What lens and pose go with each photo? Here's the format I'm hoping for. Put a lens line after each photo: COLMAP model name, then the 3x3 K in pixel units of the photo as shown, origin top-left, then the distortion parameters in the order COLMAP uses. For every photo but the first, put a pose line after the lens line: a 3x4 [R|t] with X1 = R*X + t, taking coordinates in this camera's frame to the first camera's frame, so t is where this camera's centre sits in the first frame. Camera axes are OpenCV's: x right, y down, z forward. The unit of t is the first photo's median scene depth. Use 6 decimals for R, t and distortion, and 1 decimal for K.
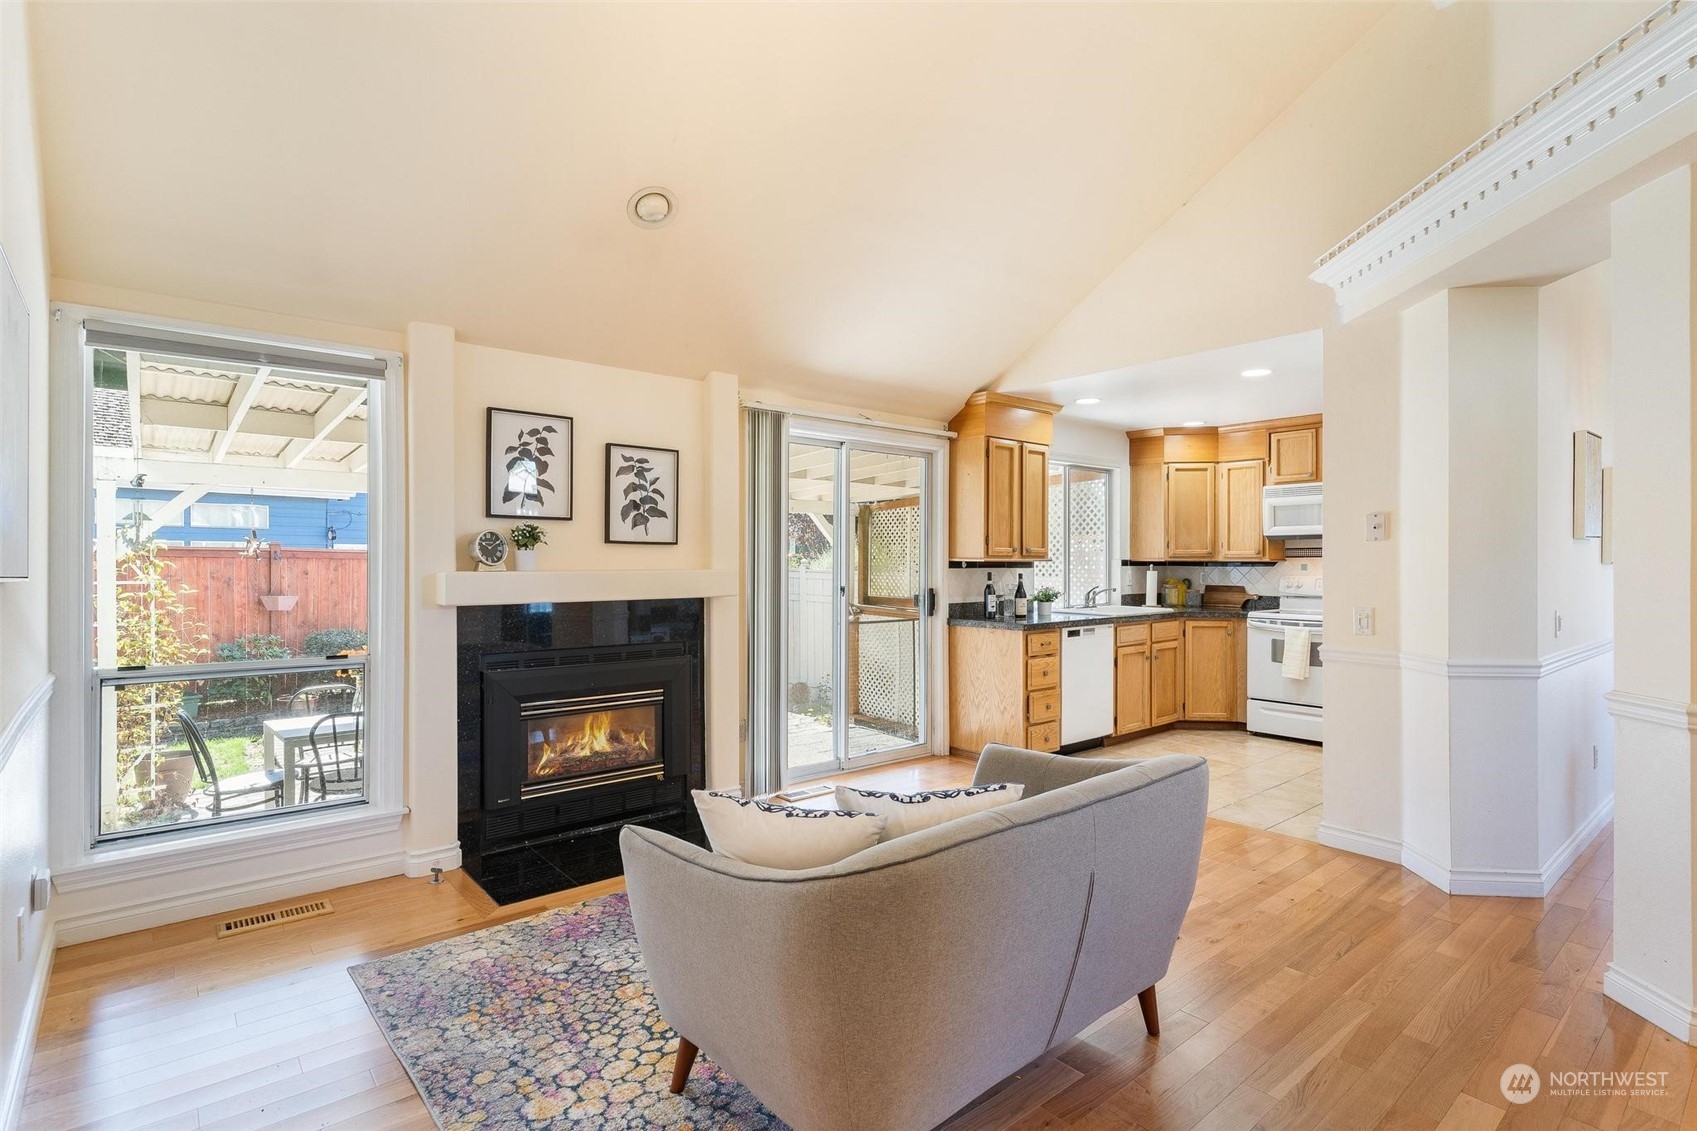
lens RADIAL K [[818.4, 0, 845.5], [0, 818.4, 565.2], [0, 0, 1]] dist [0.000105, -0.000432]
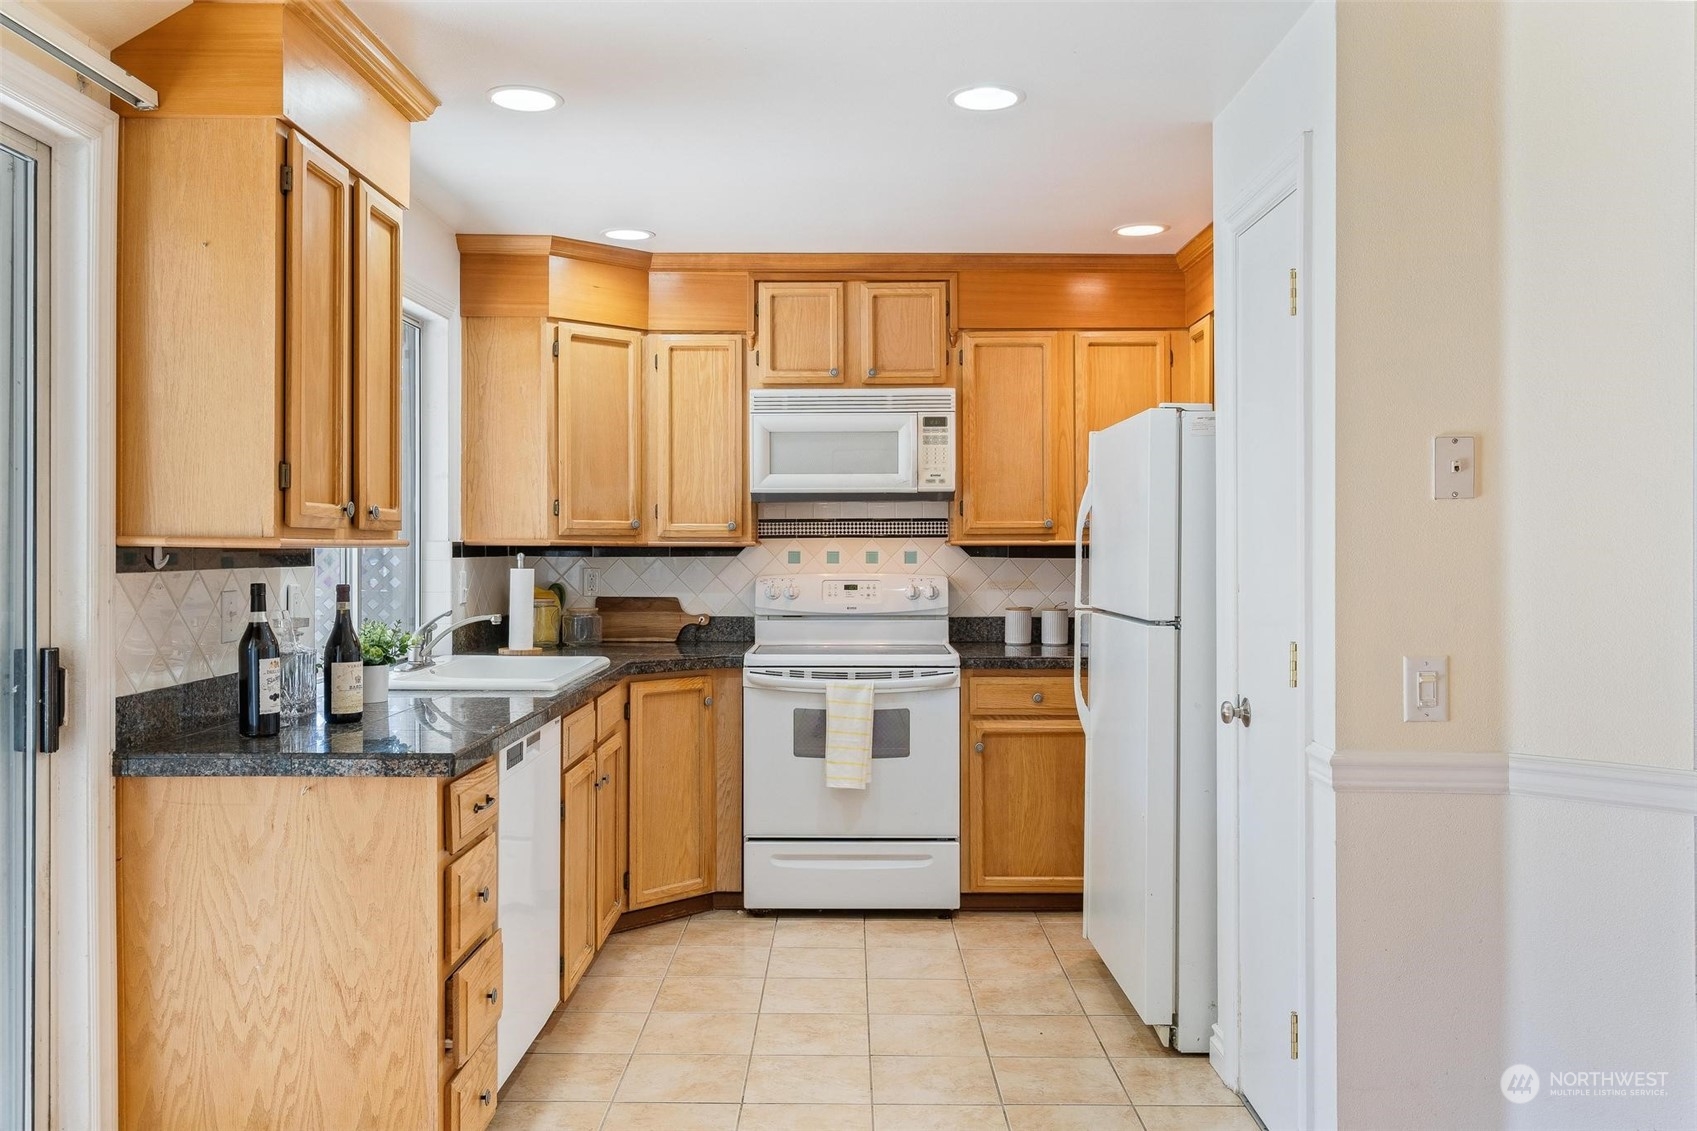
lens RADIAL K [[1349.1, 0, 845.8], [0, 1349.1, 550.8], [0, 0, 1]] dist [0.002343, -0.001360]
pose [[0.652088, -0.003377, 0.758136, -0.052750], [0.003402, 0.999993, 0.001528, -0.002874], [-0.758136, 0.001583, 0.652095, 0.447508]]
